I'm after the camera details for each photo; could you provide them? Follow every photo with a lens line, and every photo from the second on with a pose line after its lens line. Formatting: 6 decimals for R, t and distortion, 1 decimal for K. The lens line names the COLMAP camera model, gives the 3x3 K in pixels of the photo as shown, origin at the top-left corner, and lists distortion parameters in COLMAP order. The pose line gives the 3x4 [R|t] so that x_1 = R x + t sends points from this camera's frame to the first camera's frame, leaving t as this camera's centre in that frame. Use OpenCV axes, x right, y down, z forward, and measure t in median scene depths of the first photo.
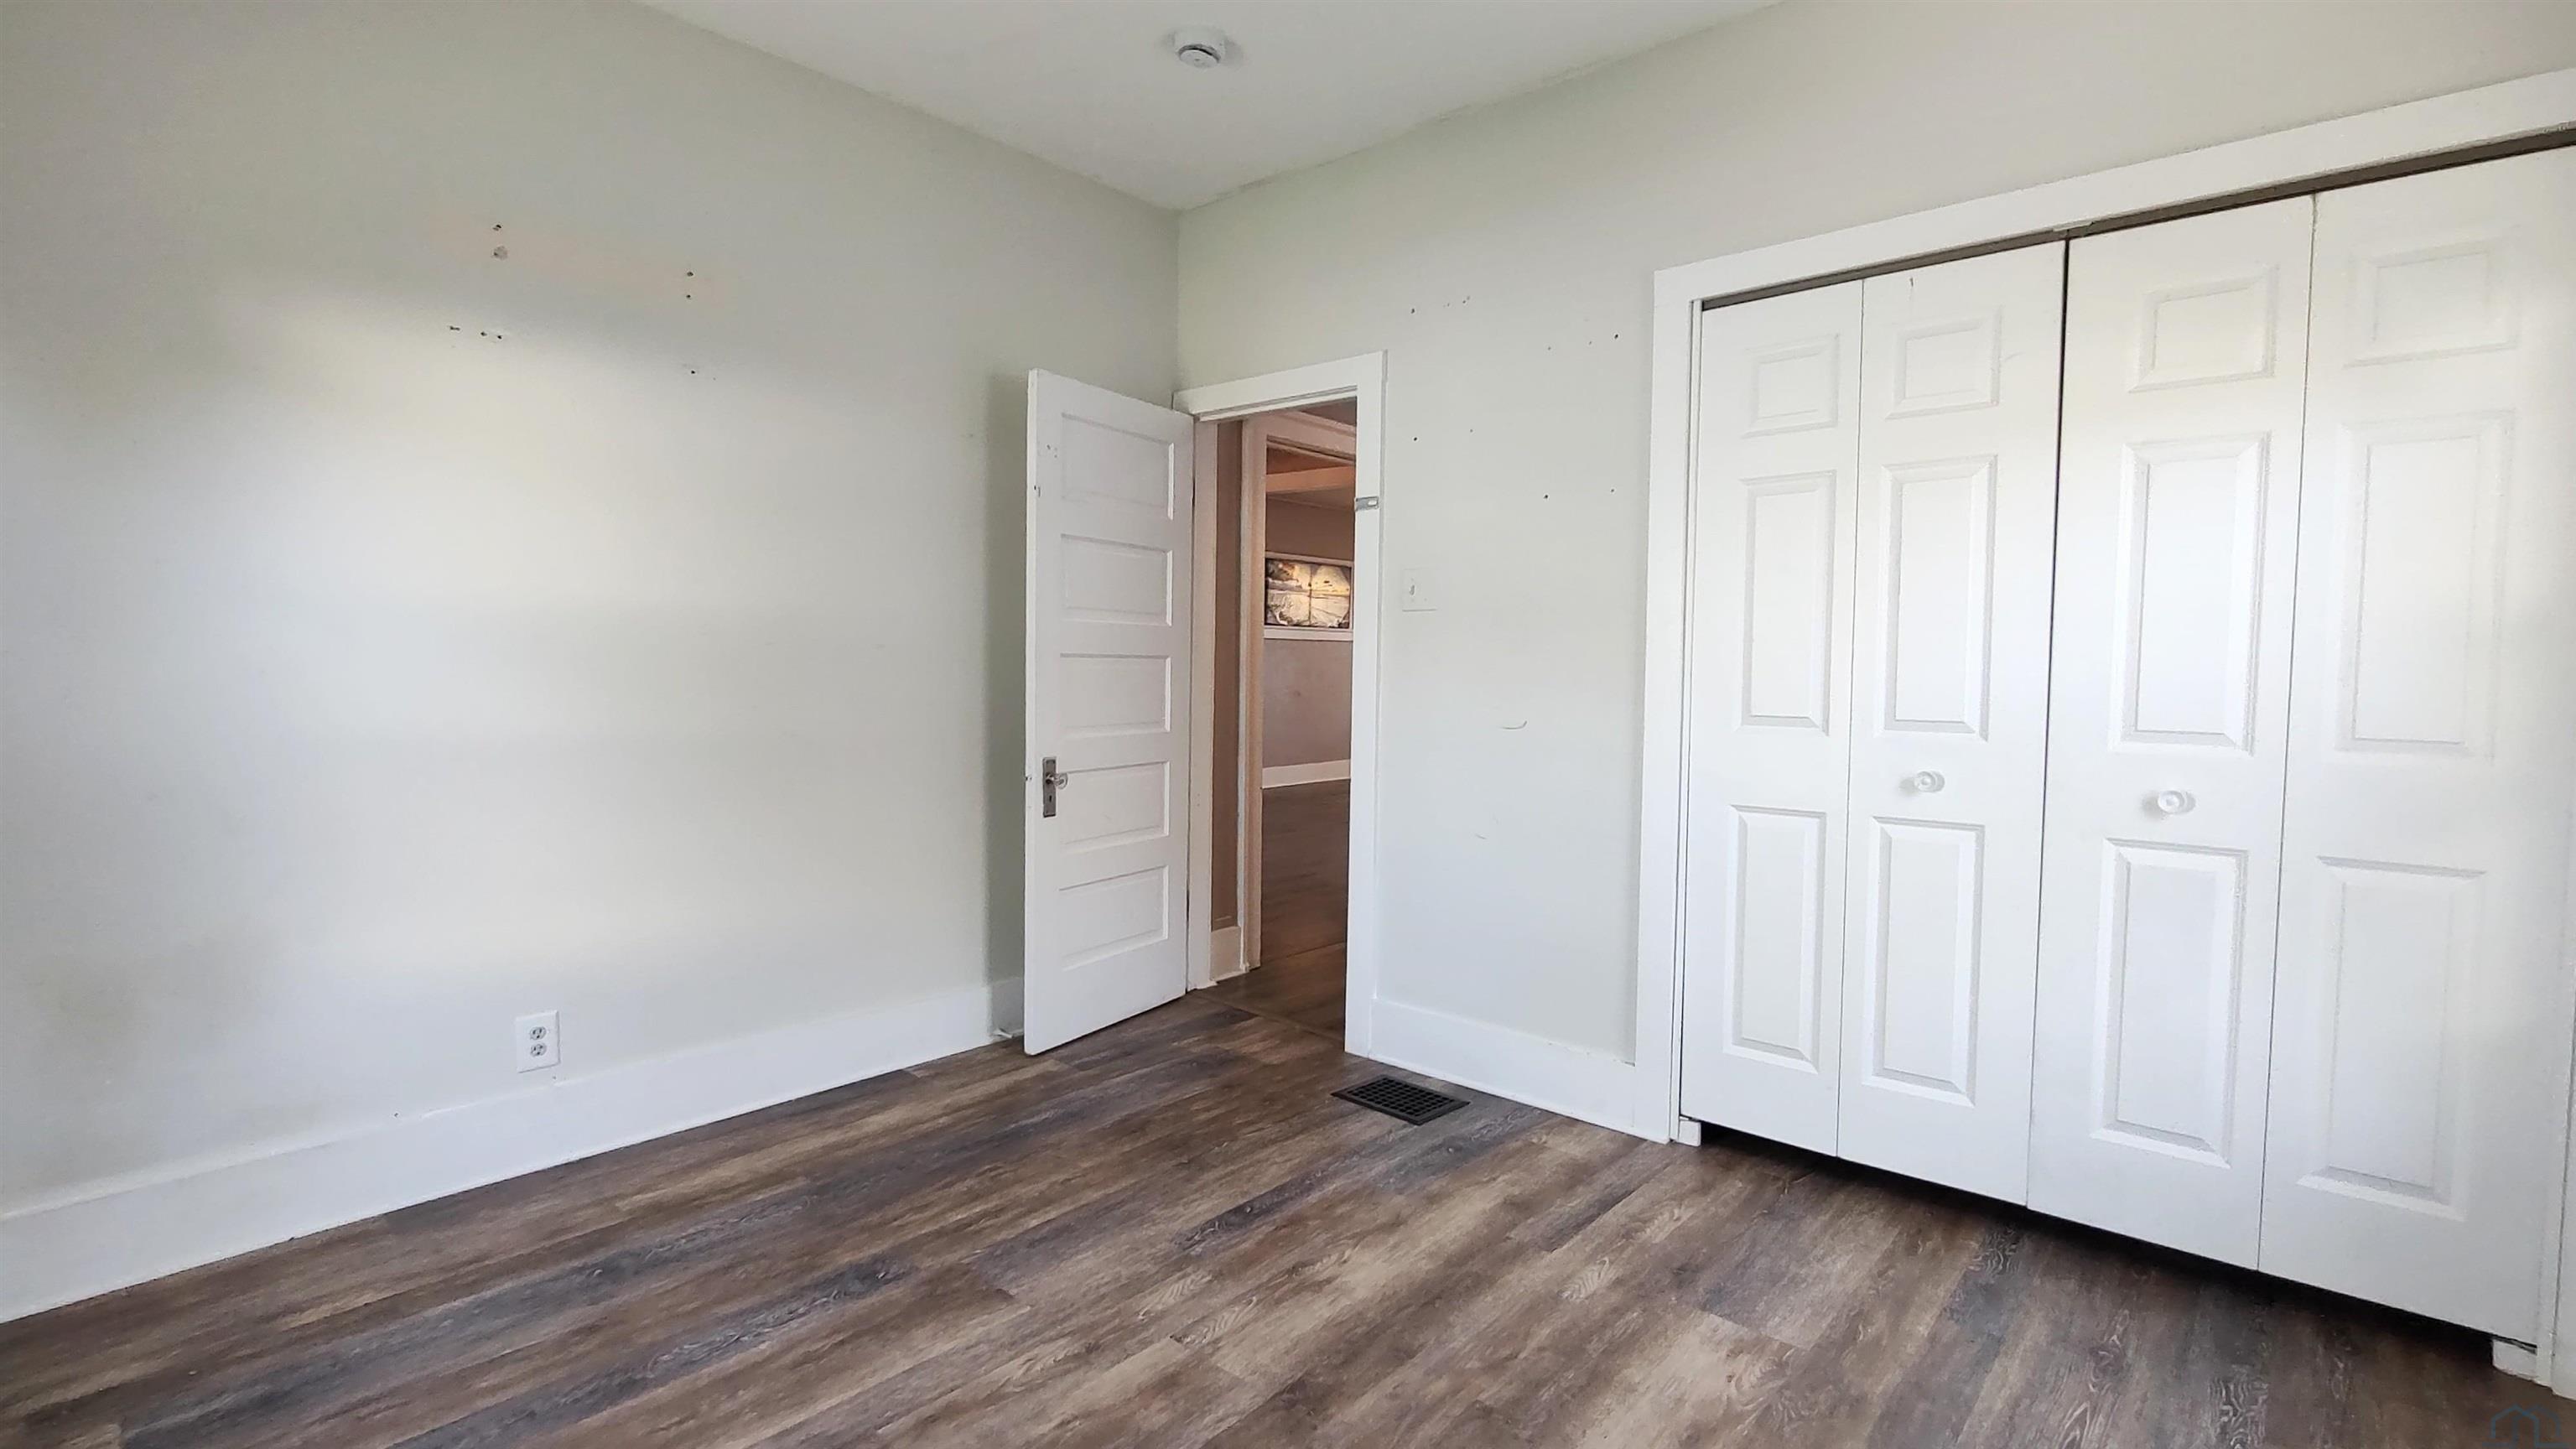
lens RADIAL K [[1155.0, 0, 1280.5], [0, 1155.0, 720.5], [0, 0, 1]] dist [-0.004501, 0.000412]
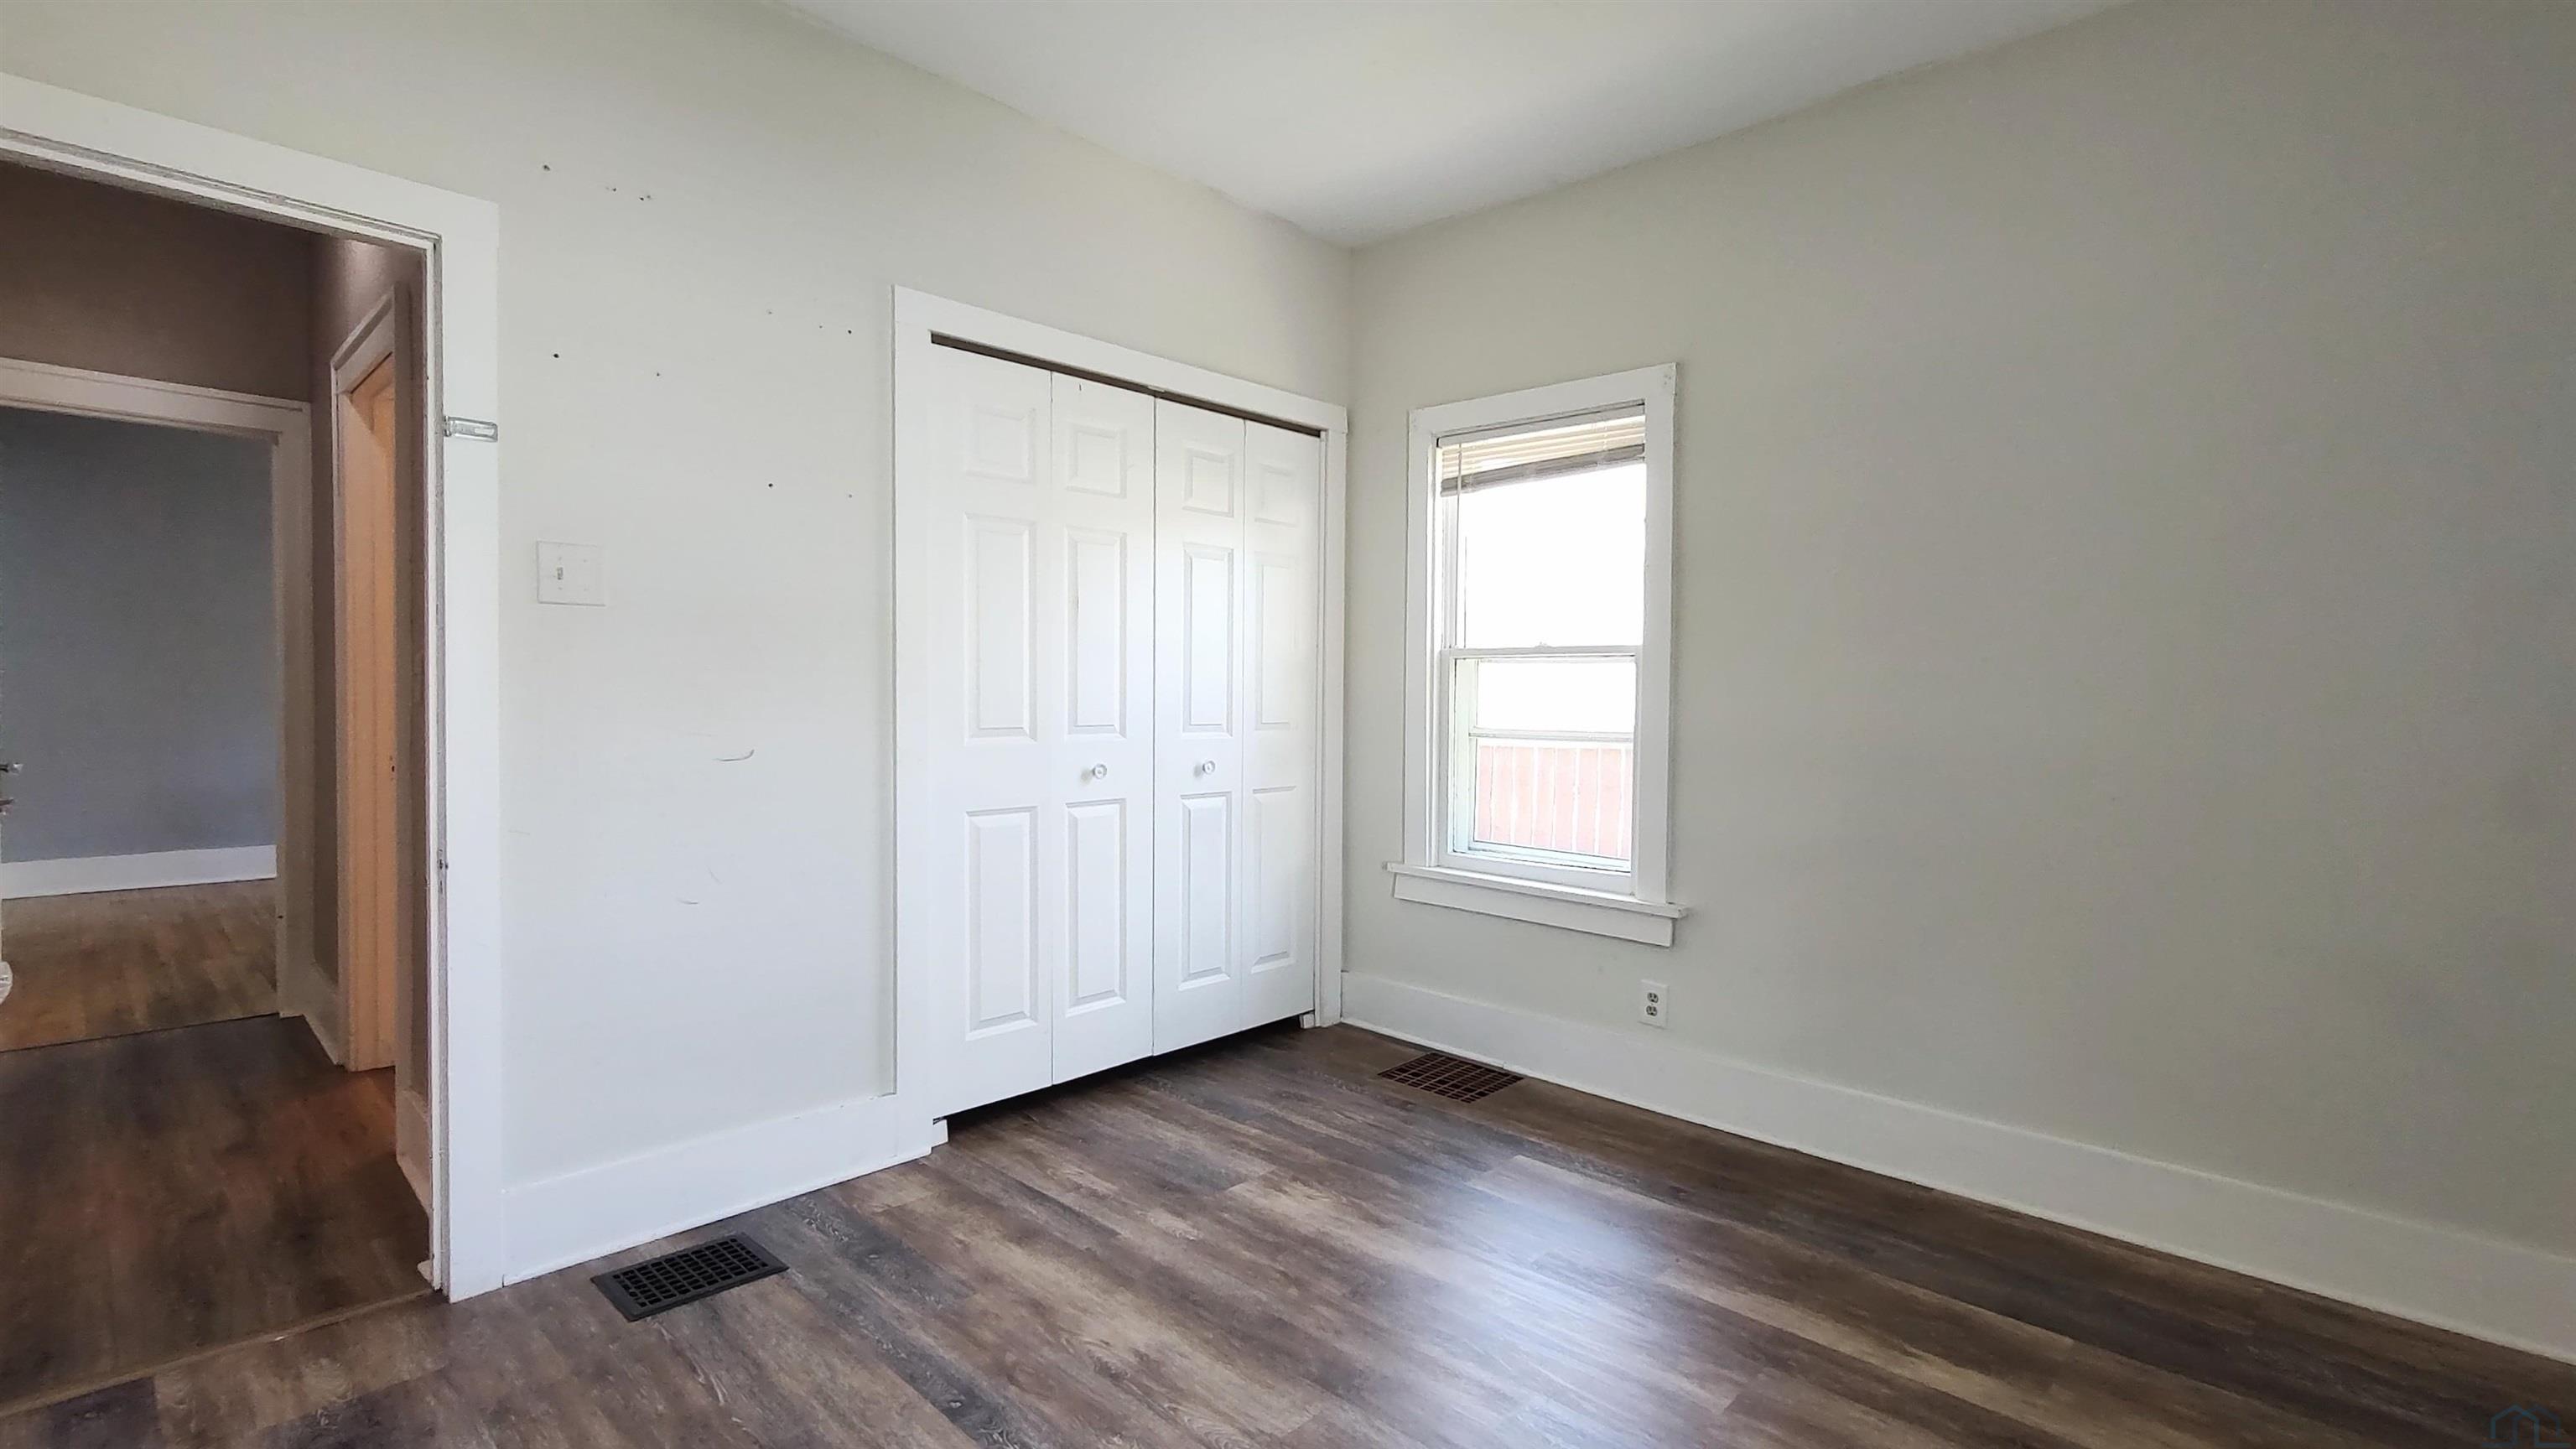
lens RADIAL K [[1155.0, 0, 1280.4], [0, 1155.0, 720.8], [0, 0, 1]] dist [-0.004501, 0.000412]
pose [[0.041083, -0.039311, 0.998382, -0.776325], [0.038293, 0.998554, 0.037742, -0.048063], [-0.998422, 0.036681, 0.042529, 0.752809]]
